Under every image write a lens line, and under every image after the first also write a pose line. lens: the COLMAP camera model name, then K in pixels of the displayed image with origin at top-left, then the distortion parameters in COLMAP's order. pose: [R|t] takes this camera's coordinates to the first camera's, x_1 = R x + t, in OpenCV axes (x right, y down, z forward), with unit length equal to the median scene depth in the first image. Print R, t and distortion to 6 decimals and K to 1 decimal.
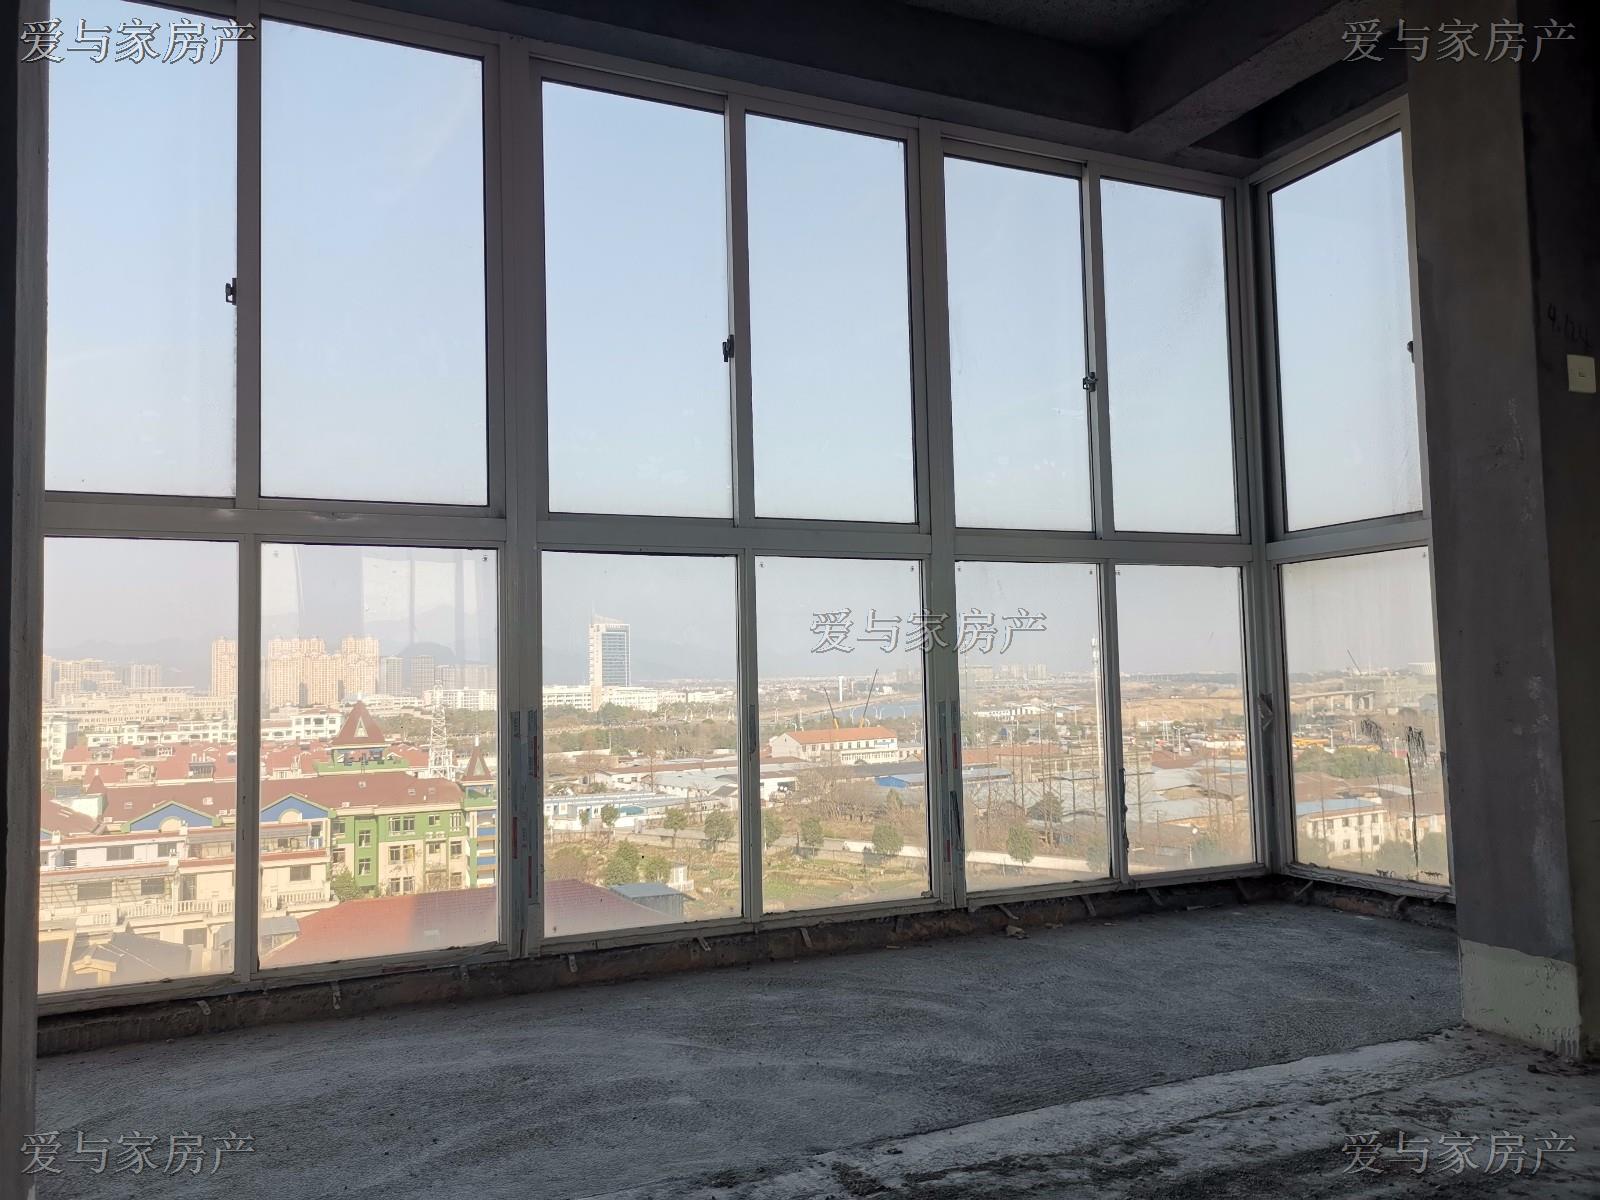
lens RADIAL K [[1224.8, 0, 800.0], [0, 1224.8, 600.0], [0, 0, 1]] dist [0.052797, -0.042068]
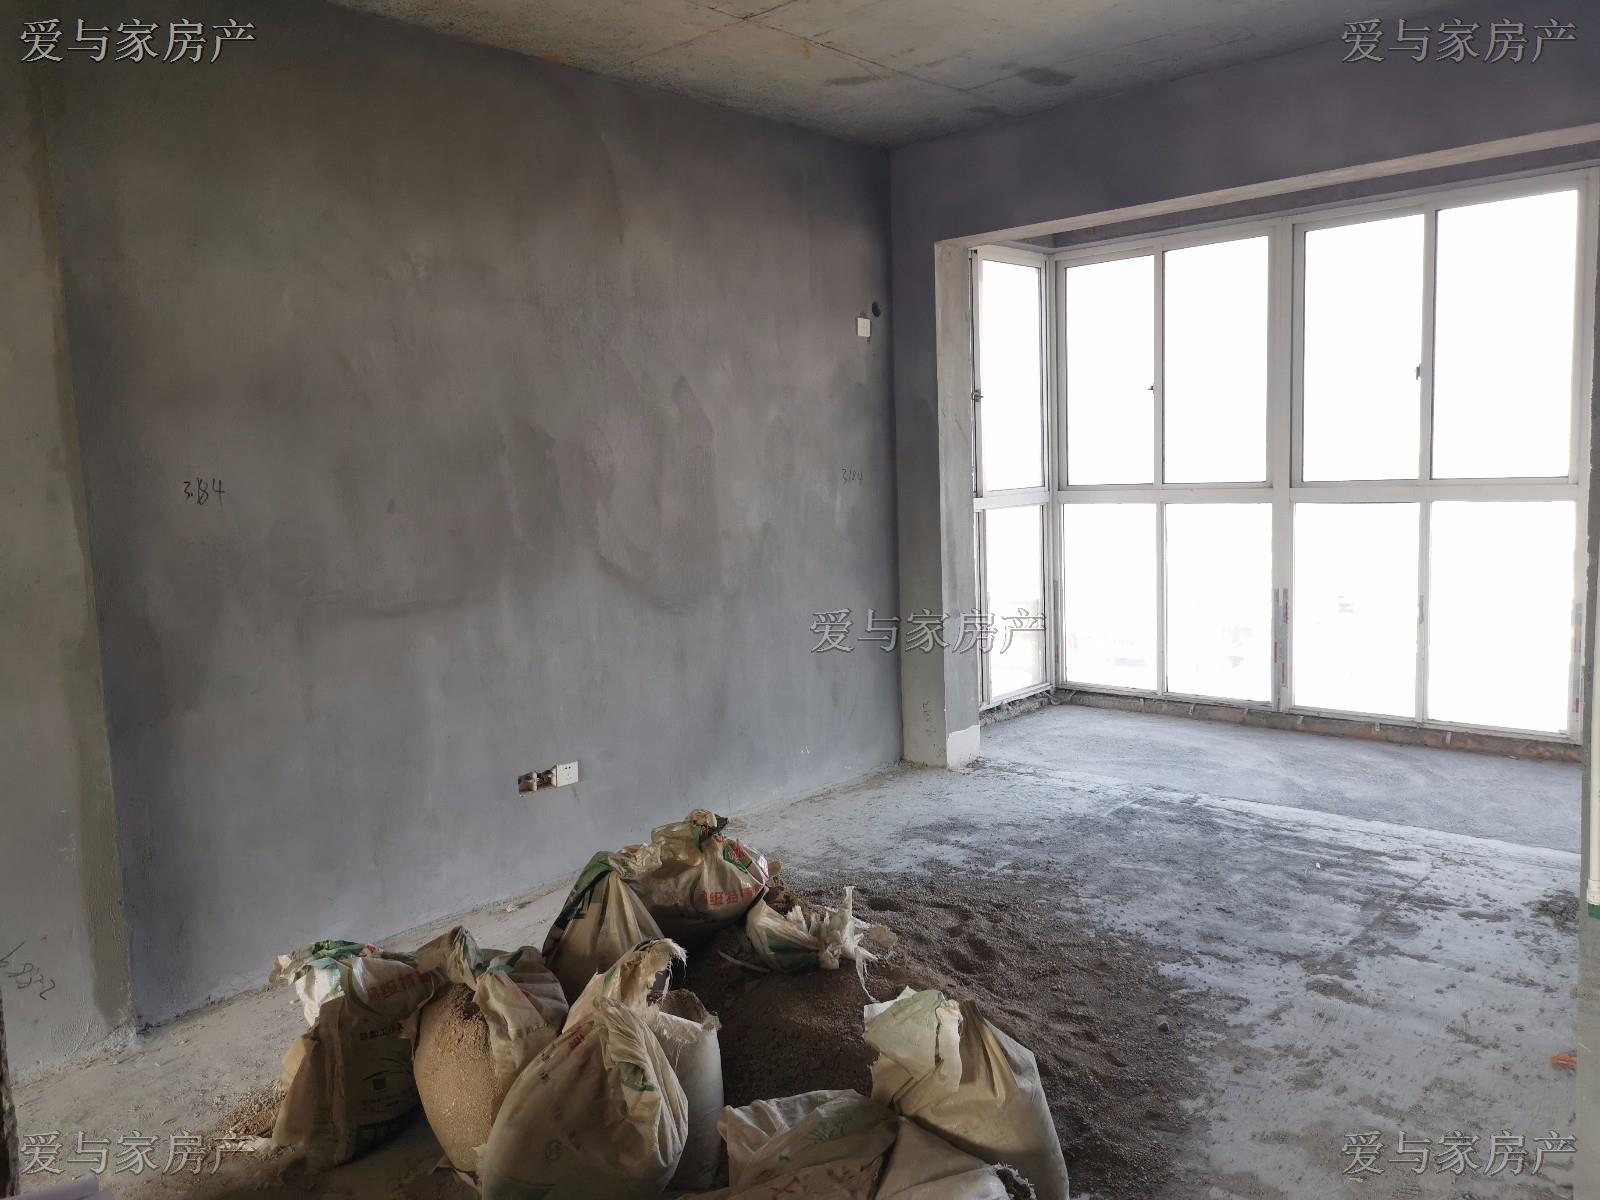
lens RADIAL K [[1245.2, 0, 800.0], [0, 1245.2, 600.0], [0, 0, 1]] dist [0.014525, -0.000049]
pose [[0.392915, 0.112774, -0.912634, 1.499040], [0.093173, 0.982462, 0.161517, -0.329574], [0.914843, -0.148495, 0.375516, -0.504253]]
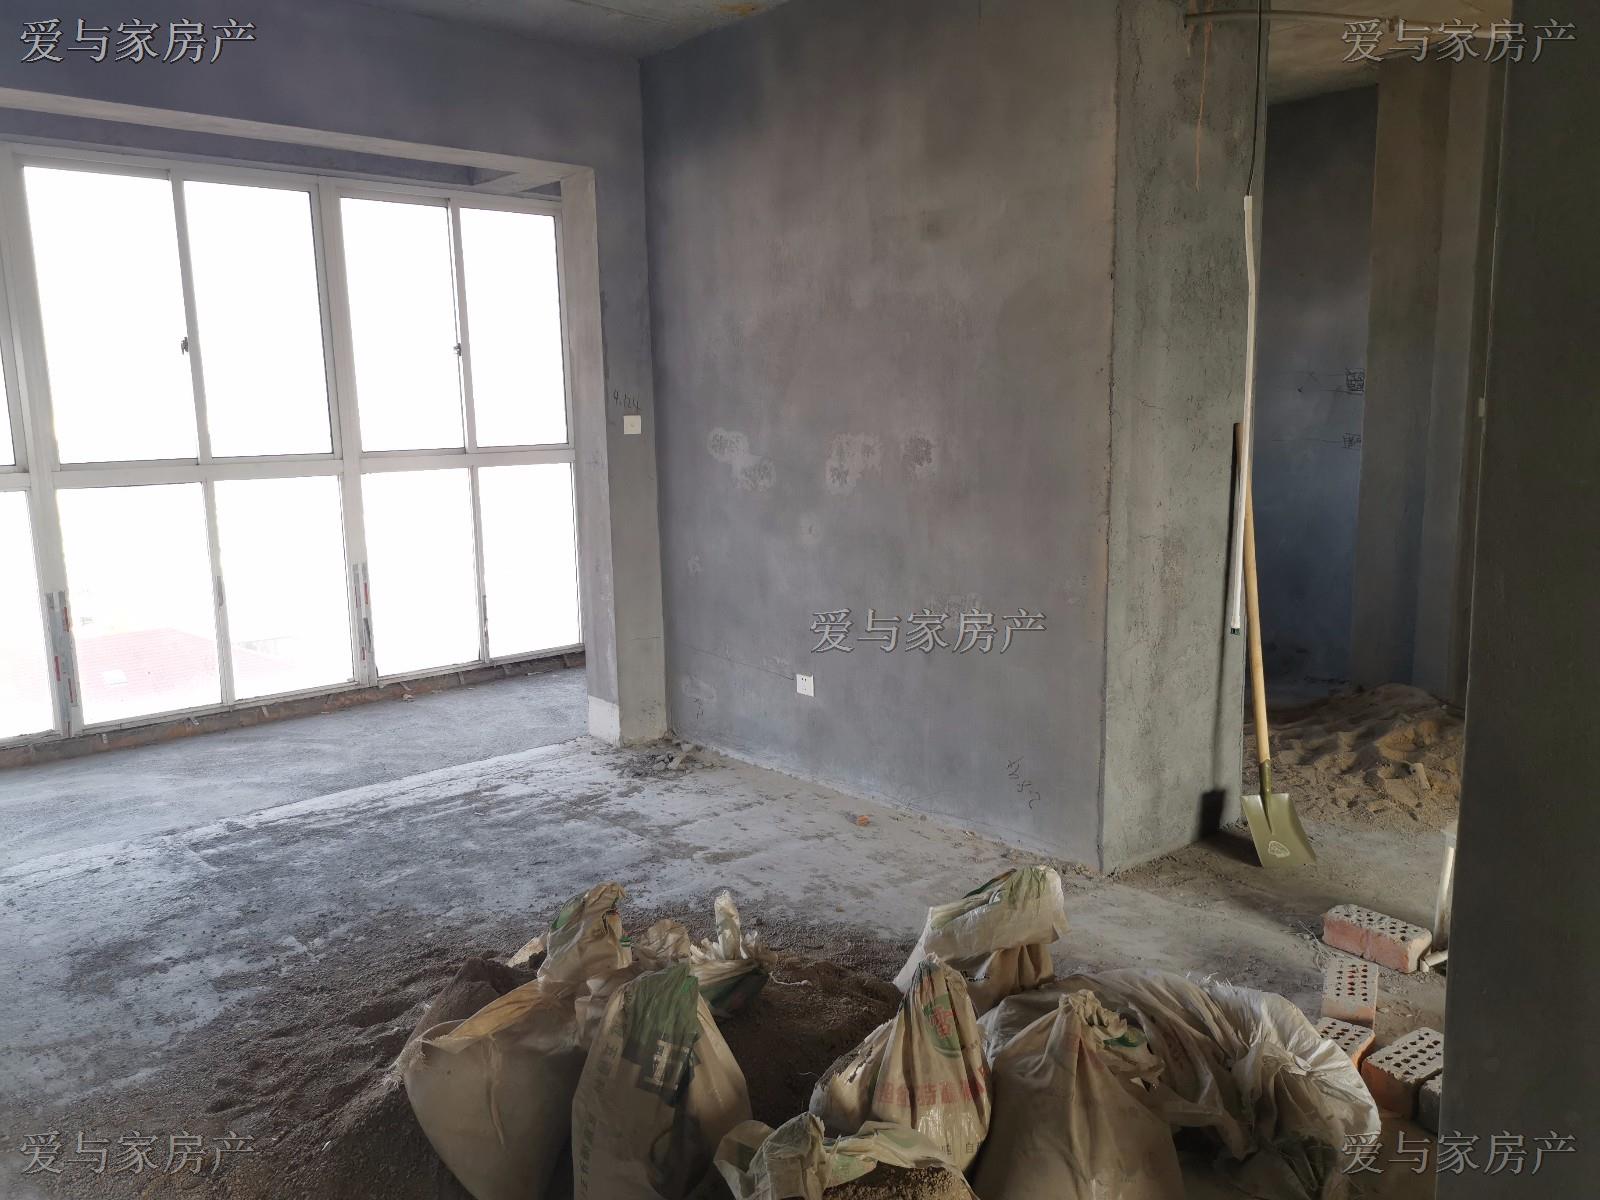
lens RADIAL K [[1224.8, 0, 800.0], [0, 1224.8, 600.0], [0, 0, 1]] dist [0.052797, -0.042068]
pose [[0.957454, -0.042108, 0.285496, 0.293092], [-0.021913, 0.975833, 0.217415, -0.328445], [-0.287752, -0.214421, 0.933393, -0.960165]]
